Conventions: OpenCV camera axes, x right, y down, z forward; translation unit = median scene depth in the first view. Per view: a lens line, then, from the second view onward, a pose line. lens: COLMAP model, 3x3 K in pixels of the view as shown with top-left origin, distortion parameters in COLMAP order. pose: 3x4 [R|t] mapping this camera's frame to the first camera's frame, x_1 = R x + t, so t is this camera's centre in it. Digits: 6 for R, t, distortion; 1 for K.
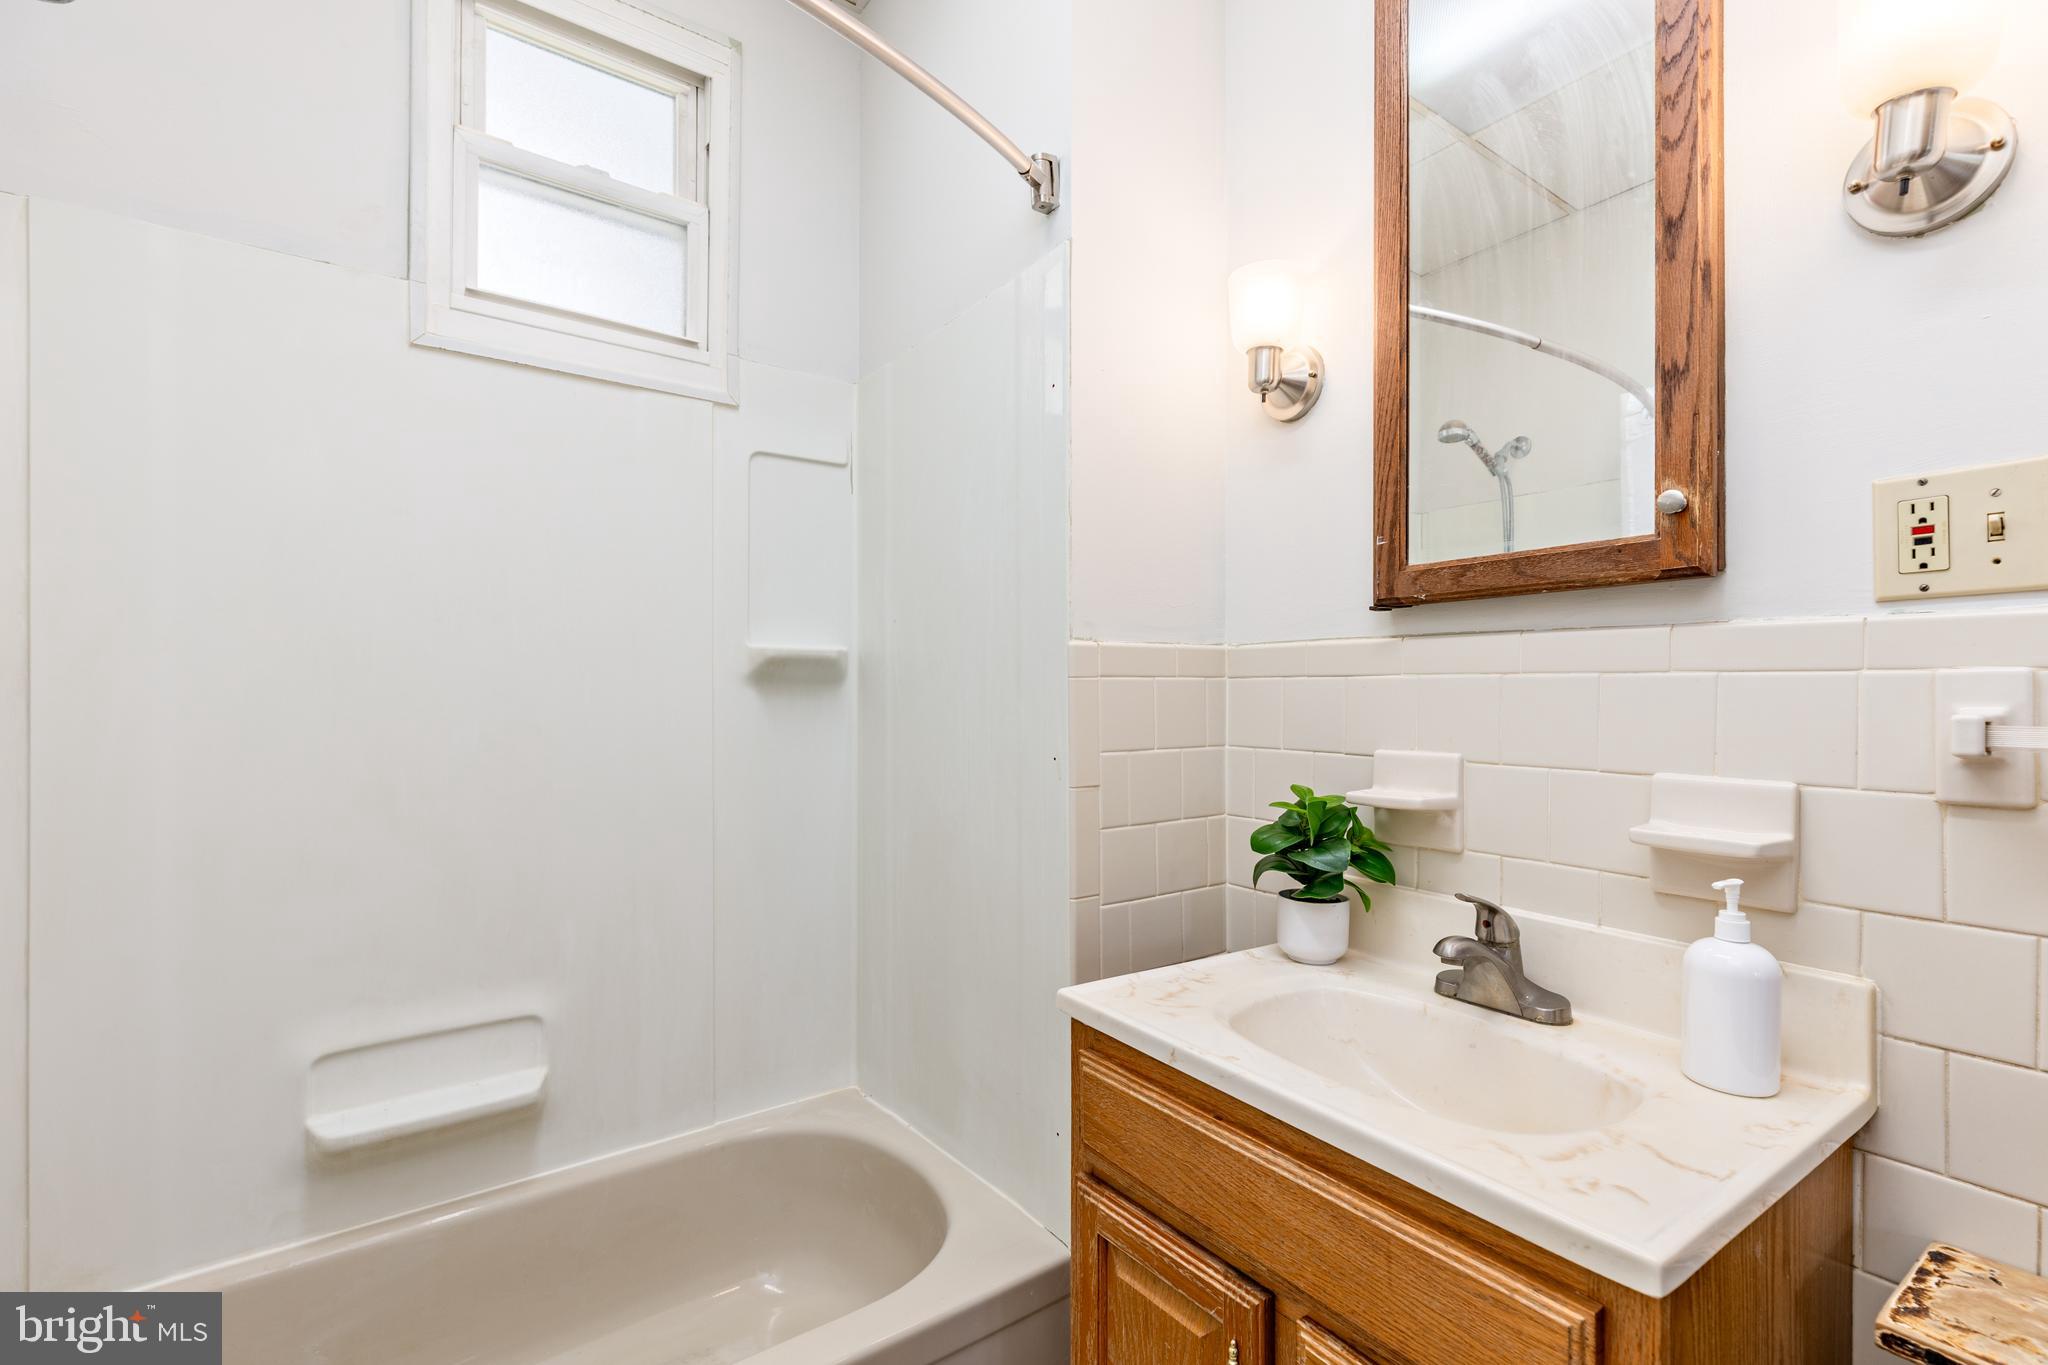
lens RADIAL K [[922.3, 0, 1027.0], [0, 922.3, 691.4], [0, 0, 1]] dist [0.008189, -0.002072]
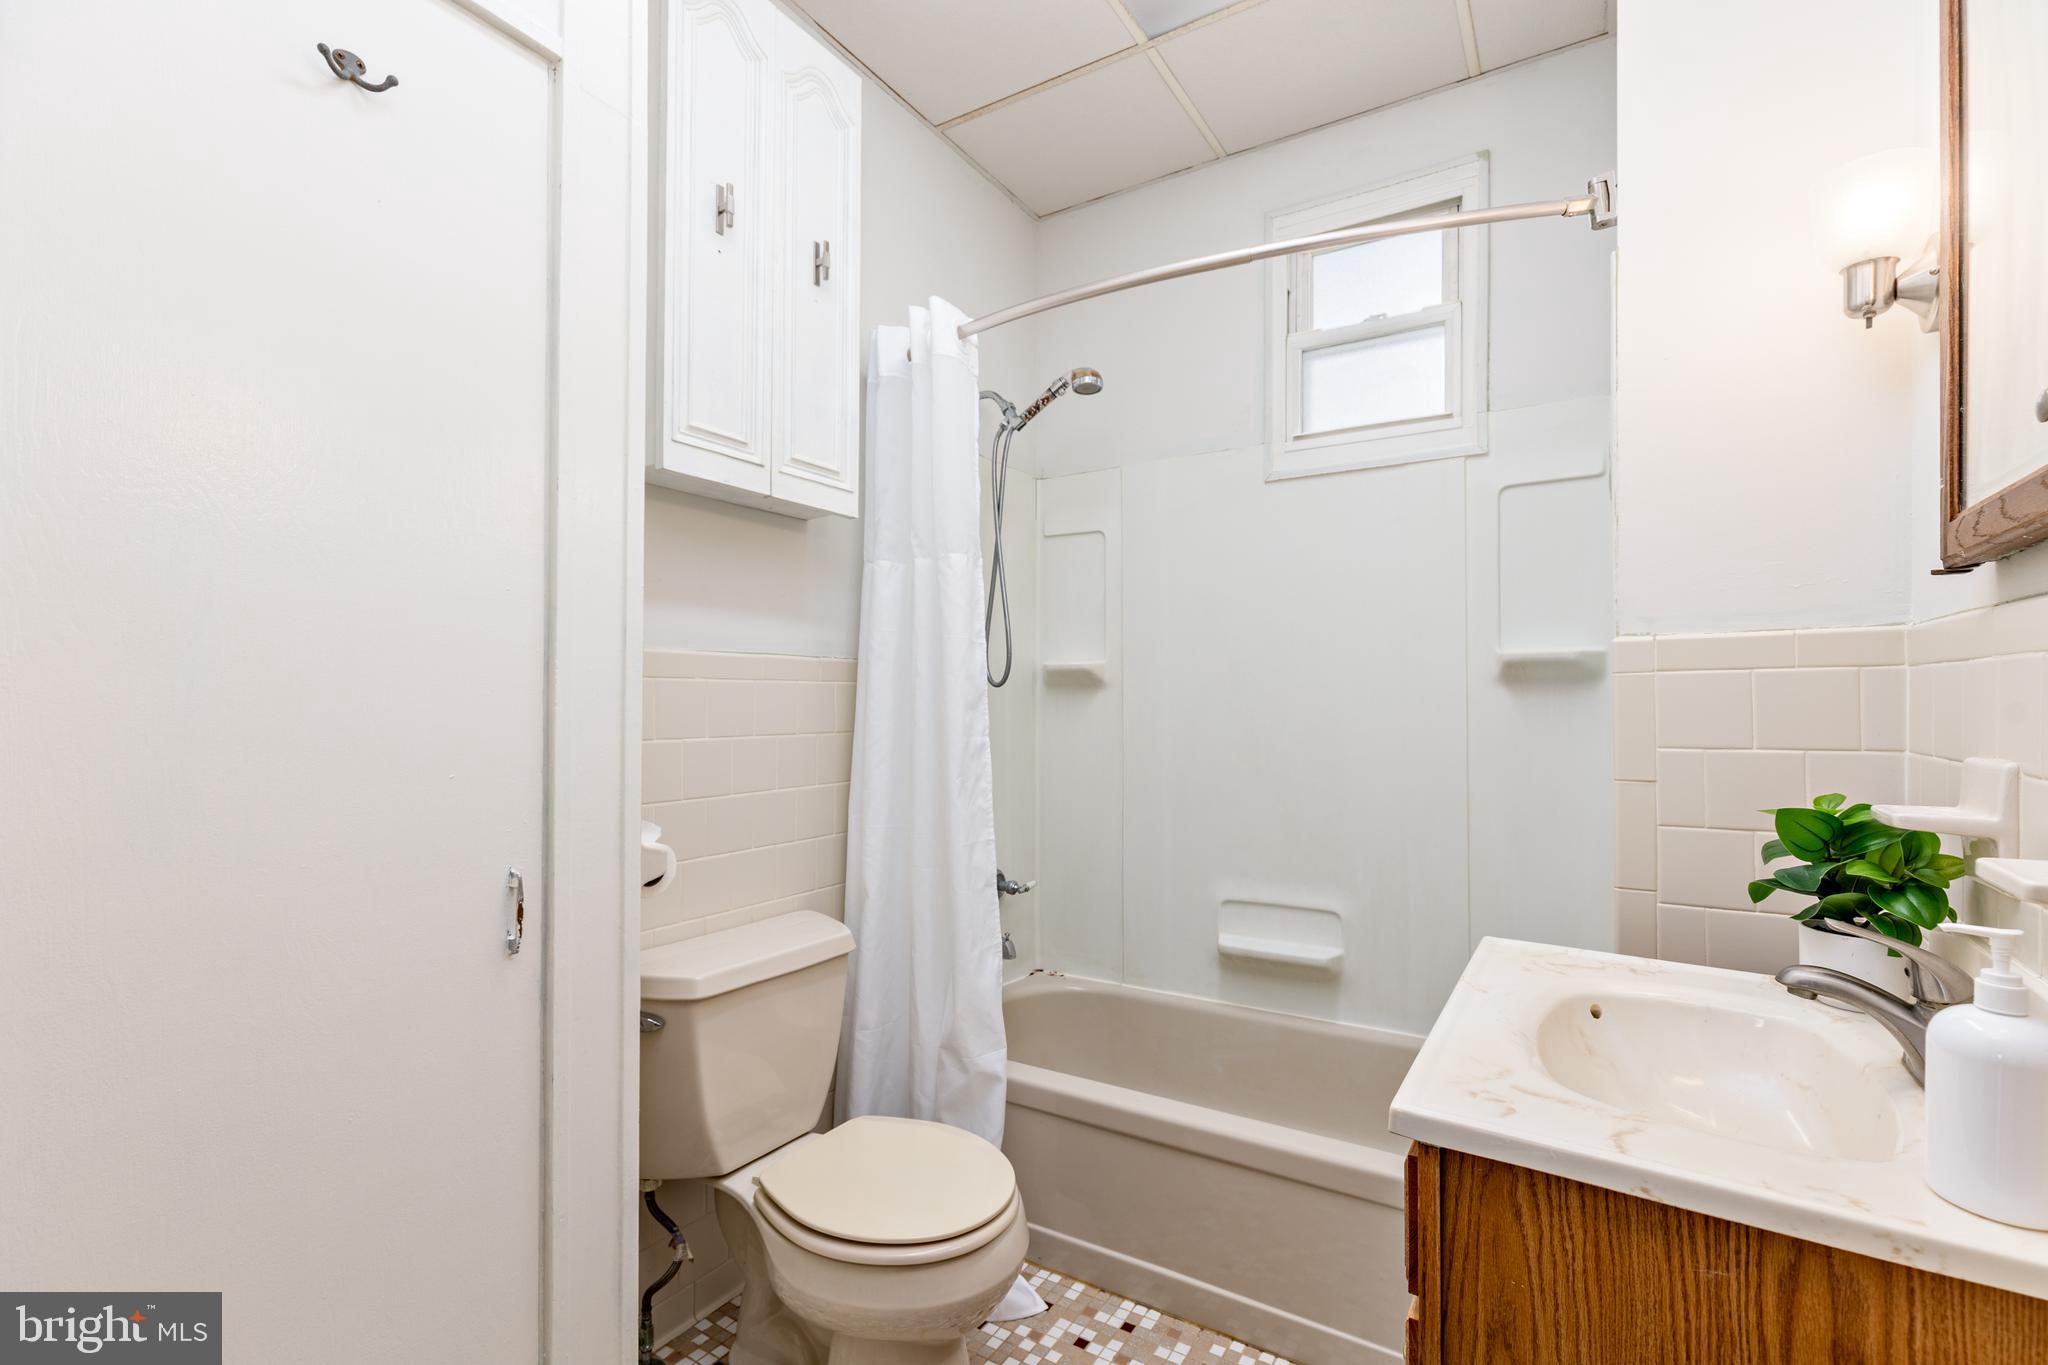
lens RADIAL K [[922.3, 0, 1024.7], [0, 922.3, 685.8], [0, 0, 1]] dist [0.008189, -0.002072]
pose [[0.358420, -0.017352, -0.933399, 0.700600], [0.006590, 0.999849, -0.016056, 0.010601], [0.933537, -0.000397, 0.358480, 0.010605]]
